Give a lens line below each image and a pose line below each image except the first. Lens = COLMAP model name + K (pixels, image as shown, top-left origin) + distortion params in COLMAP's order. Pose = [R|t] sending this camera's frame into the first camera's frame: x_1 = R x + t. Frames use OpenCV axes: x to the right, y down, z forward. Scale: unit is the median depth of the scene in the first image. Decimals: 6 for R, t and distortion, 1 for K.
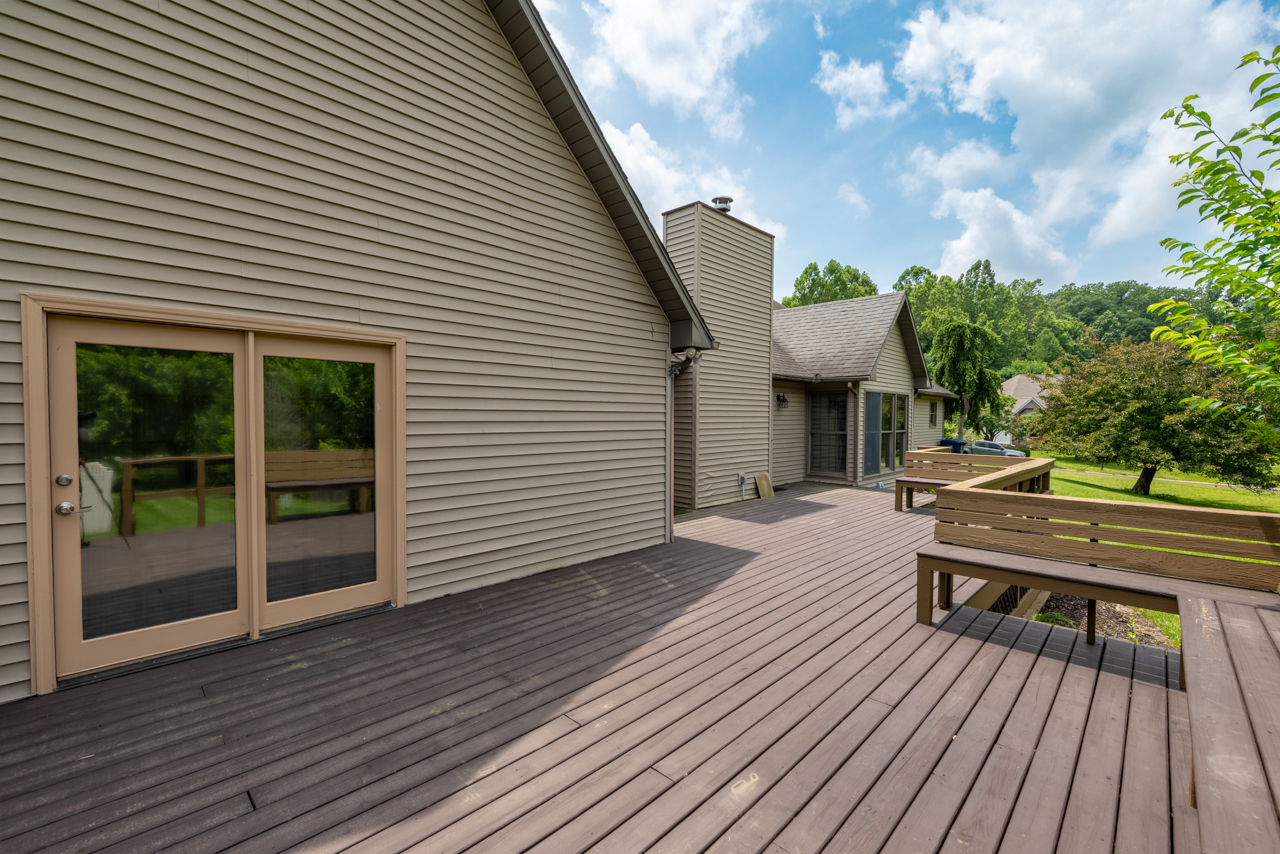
lens RADIAL K [[545.1, 0, 642.8], [0, 545.1, 427.6], [0, 0, 1]] dist [-0.001507, -0.000018]
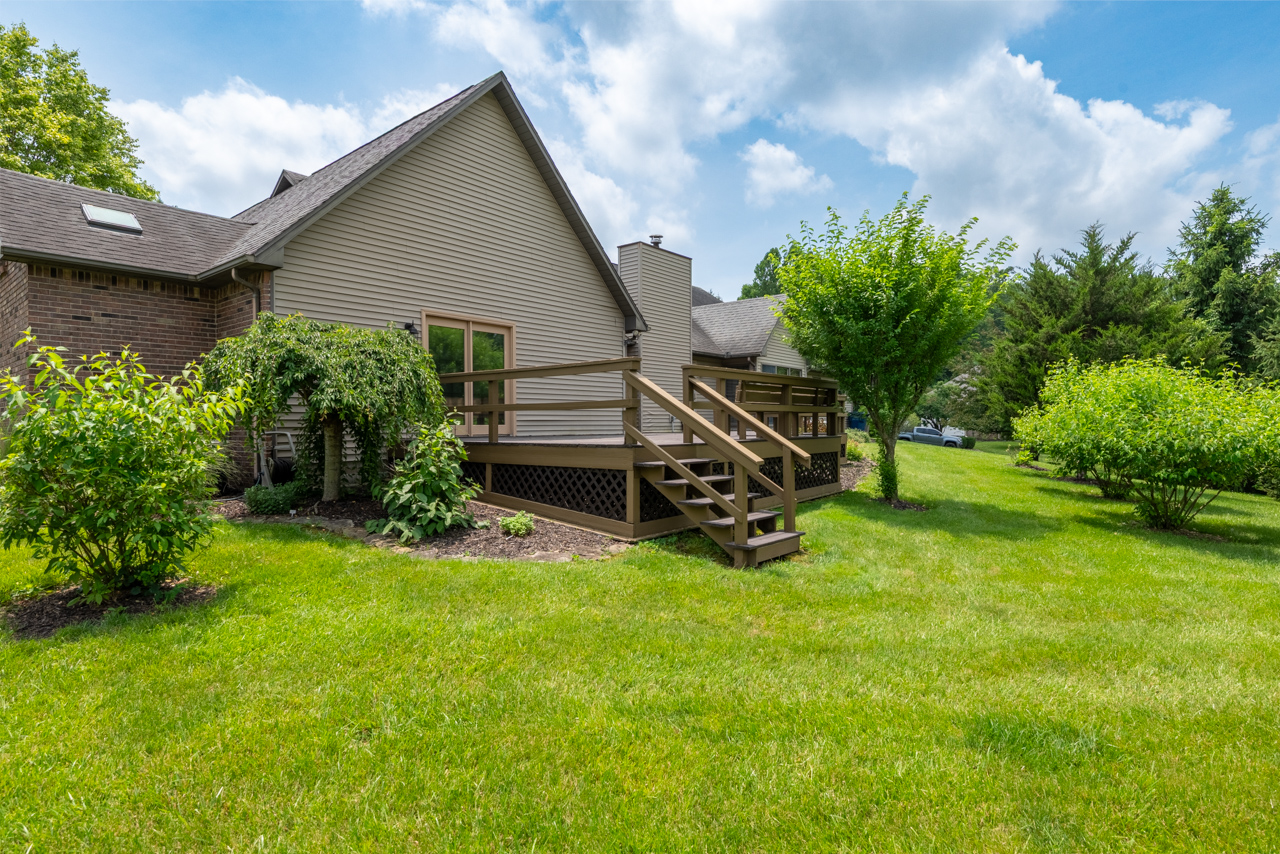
lens RADIAL K [[643.2, 0, 638.1], [0, 643.2, 431.4], [0, 0, 1]] dist [-0.001729, 0.001157]
pose [[0.996901, -0.014140, 0.077387, -0.059125], [0.014677, 0.999872, -0.006371, 0.160056], [-0.077287, 0.007487, 0.996981, -0.893091]]
